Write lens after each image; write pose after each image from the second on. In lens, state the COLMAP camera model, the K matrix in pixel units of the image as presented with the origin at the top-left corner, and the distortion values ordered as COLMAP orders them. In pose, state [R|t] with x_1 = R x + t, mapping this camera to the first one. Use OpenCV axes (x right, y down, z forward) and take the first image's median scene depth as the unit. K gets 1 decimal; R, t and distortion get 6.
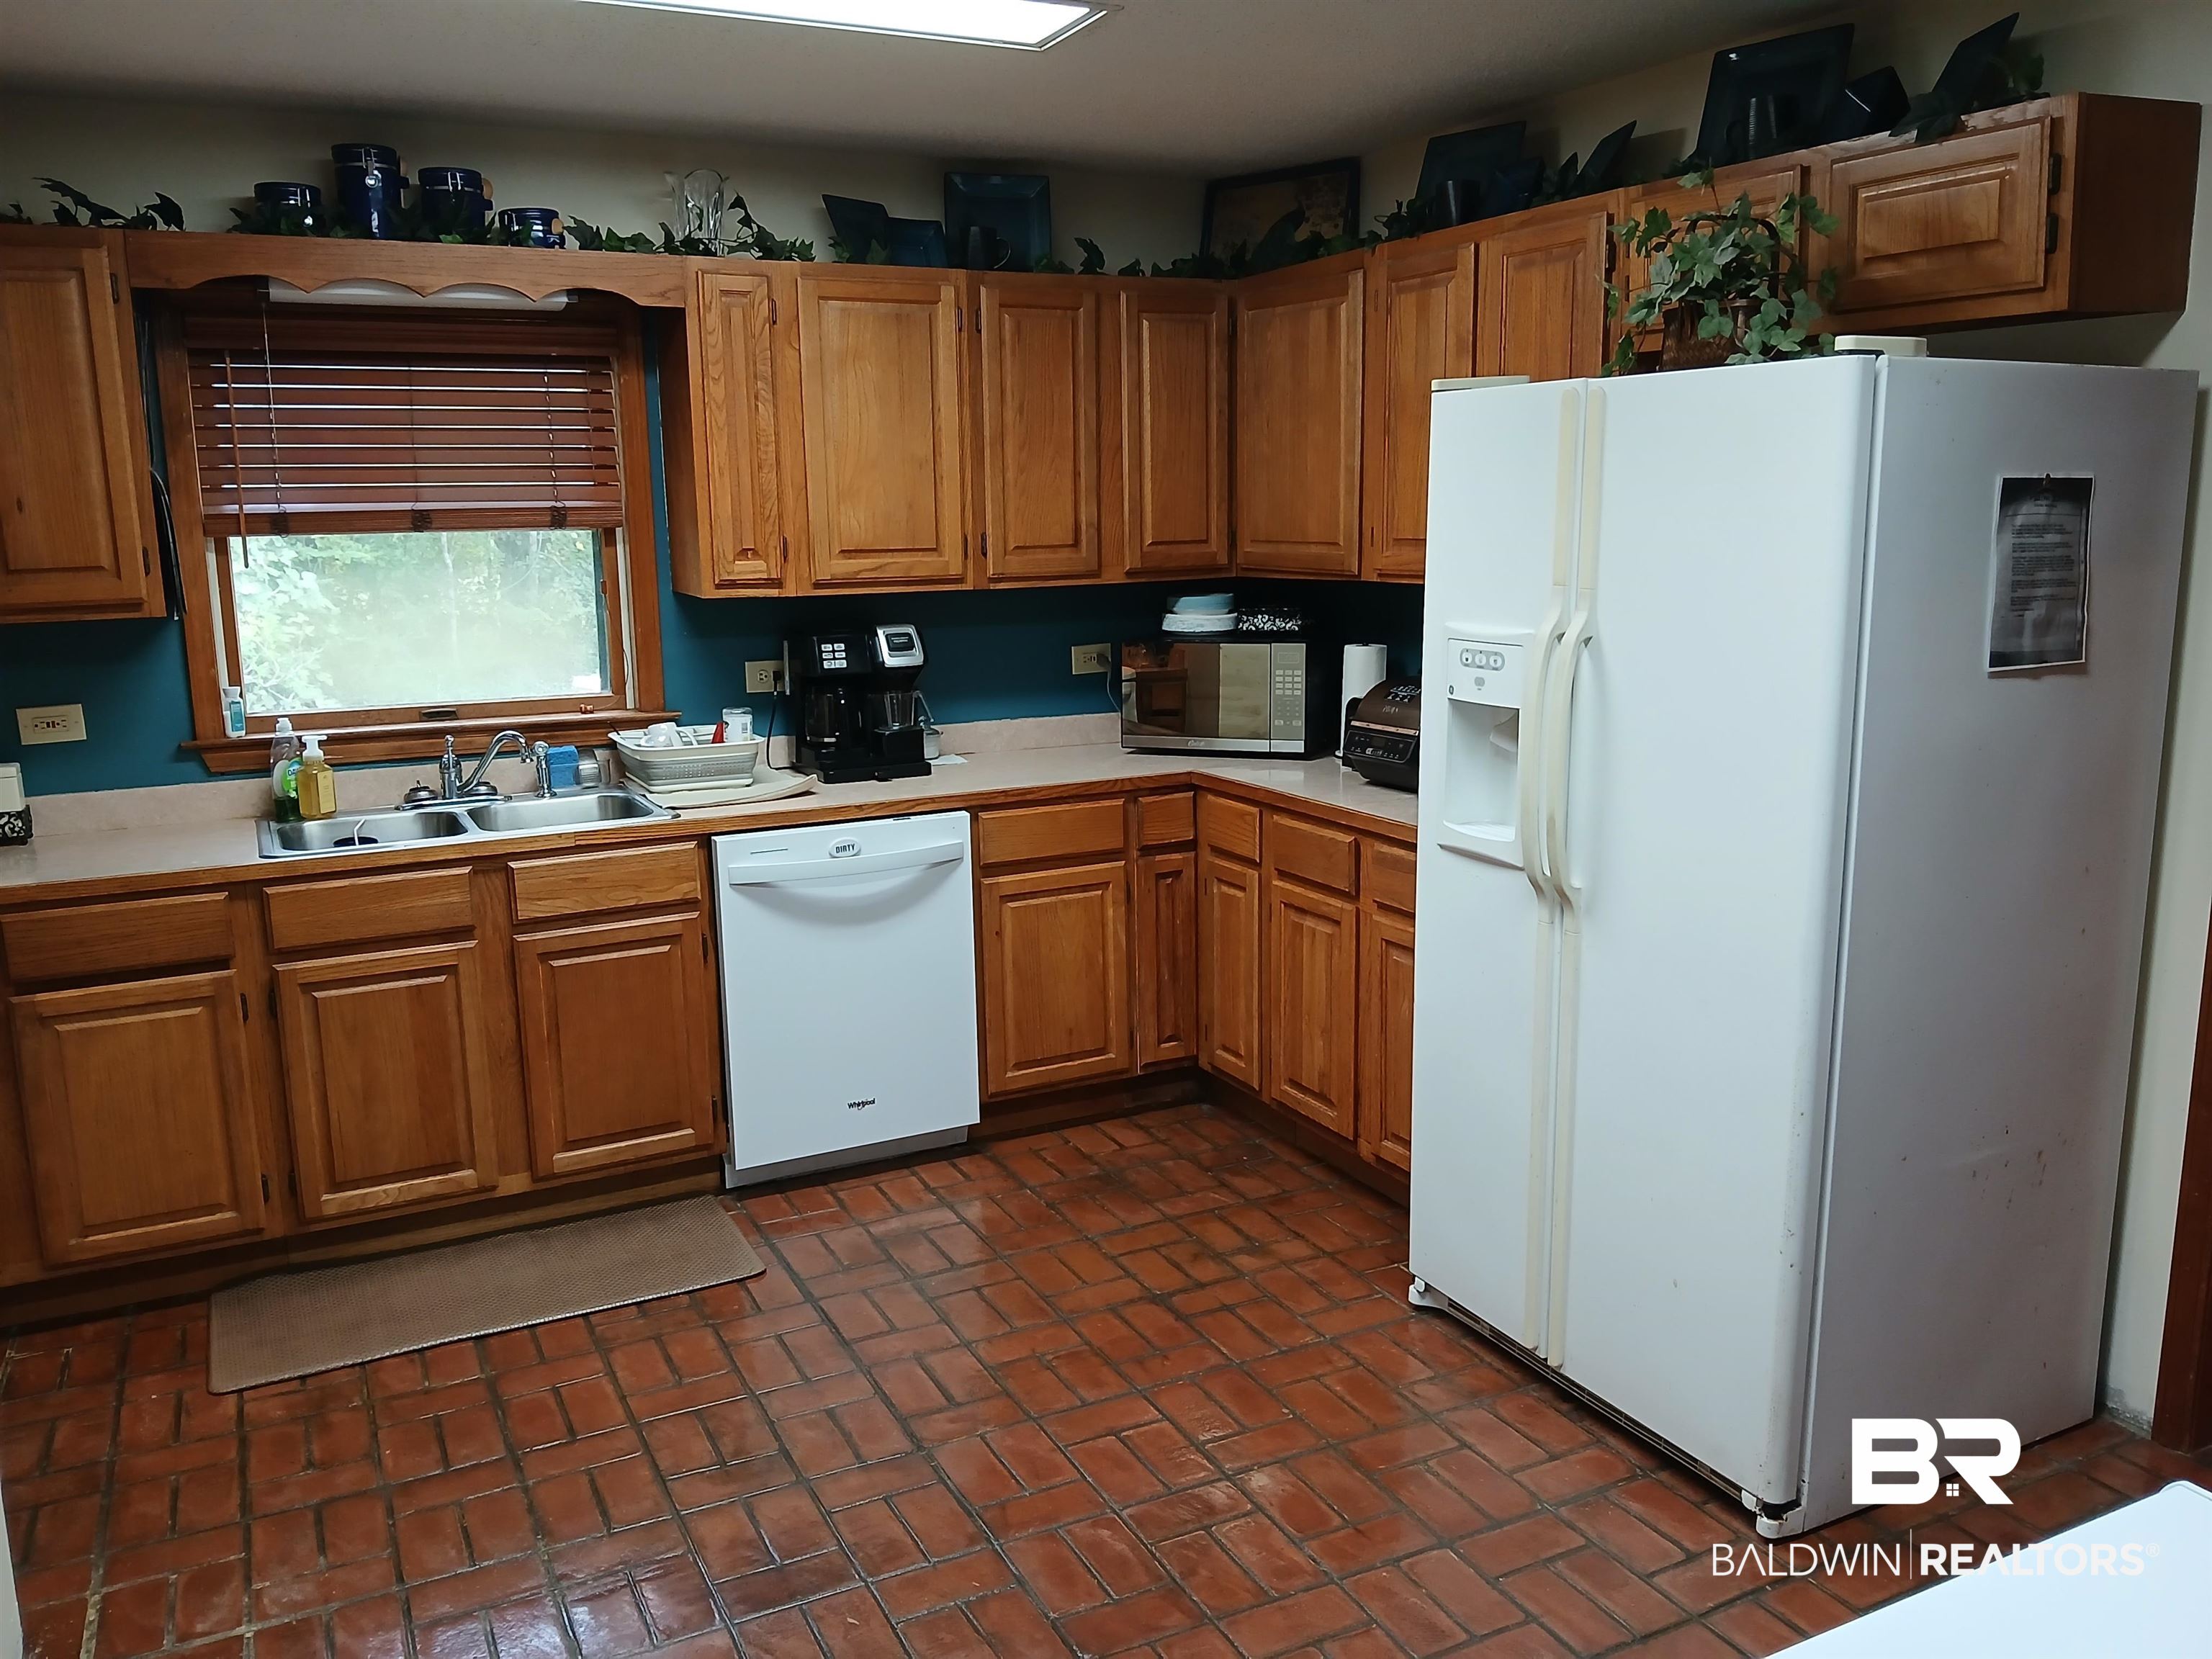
lens RADIAL K [[1711.5, 0, 1079.8], [0, 1711.5, 822.9], [0, 0, 1]] dist [0.111870, -0.234116]
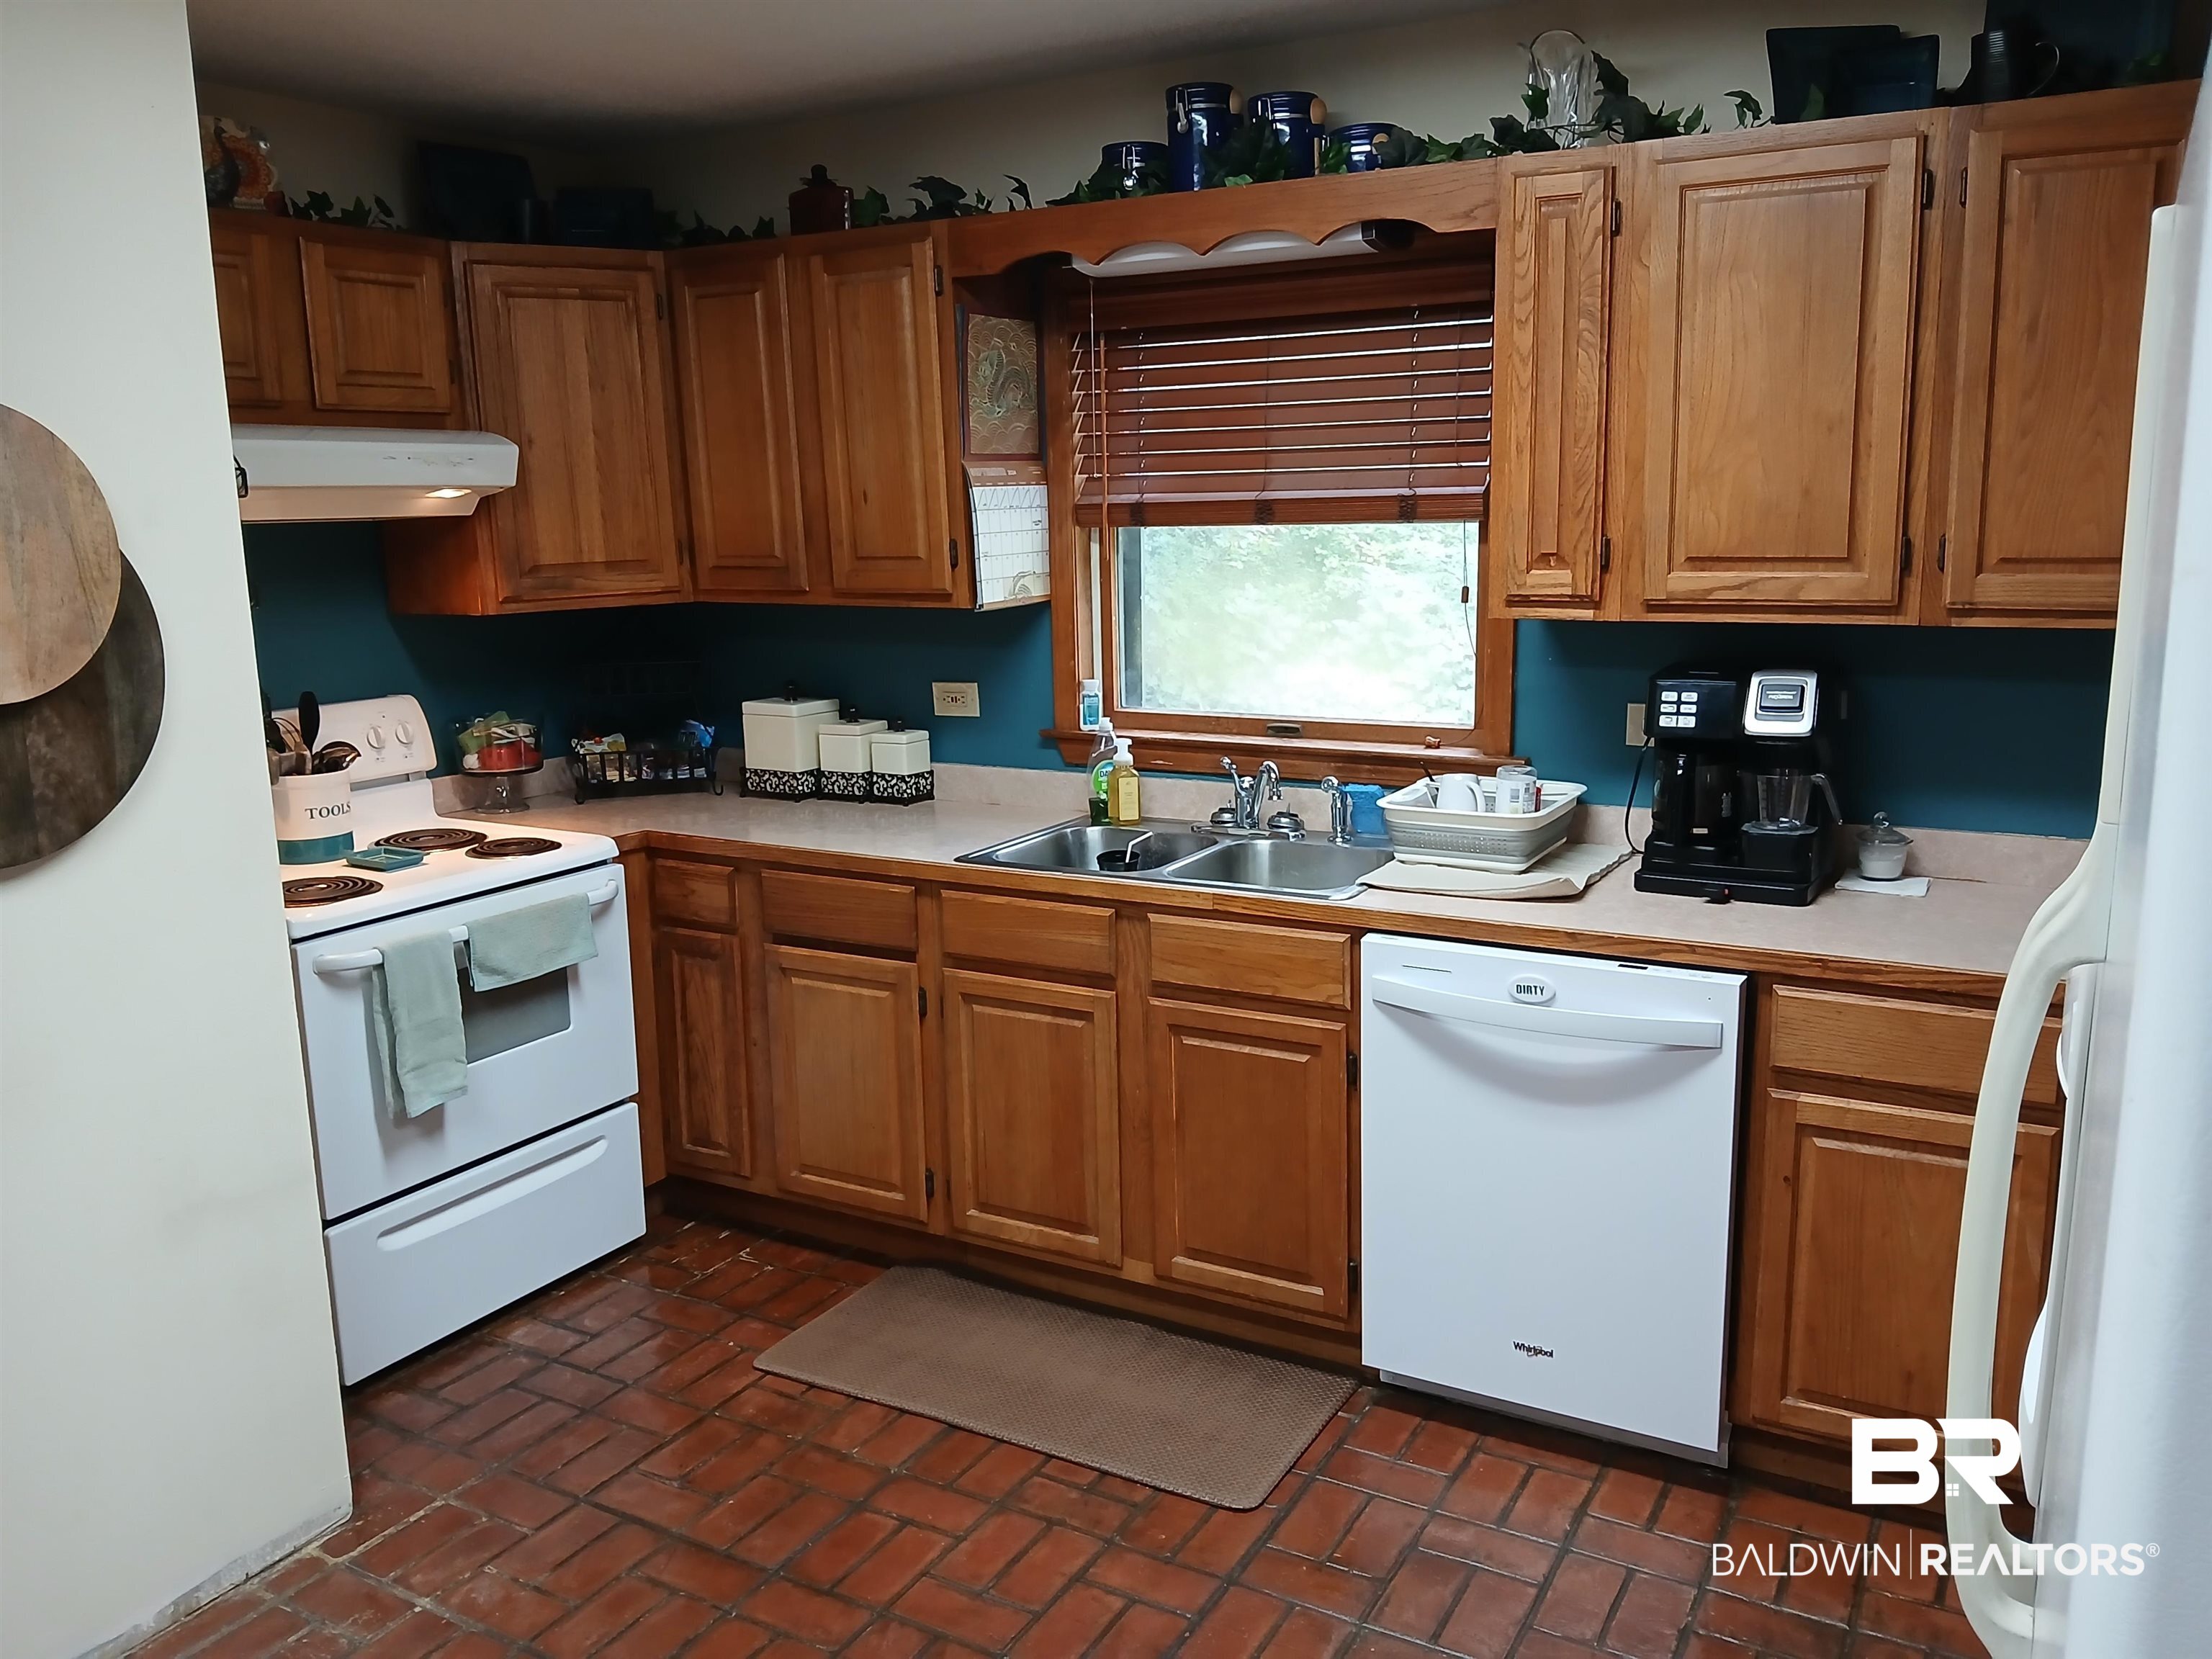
lens RADIAL K [[1711.5, 0, 1079.8], [0, 1711.5, 822.9], [0, 0, 1]] dist [0.111870, -0.234116]
pose [[0.554642, 0.163102, -0.815947, 0.322875], [-0.137247, 0.985102, 0.103620, -0.099383], [0.820692, 0.054514, 0.568764, 0.447258]]
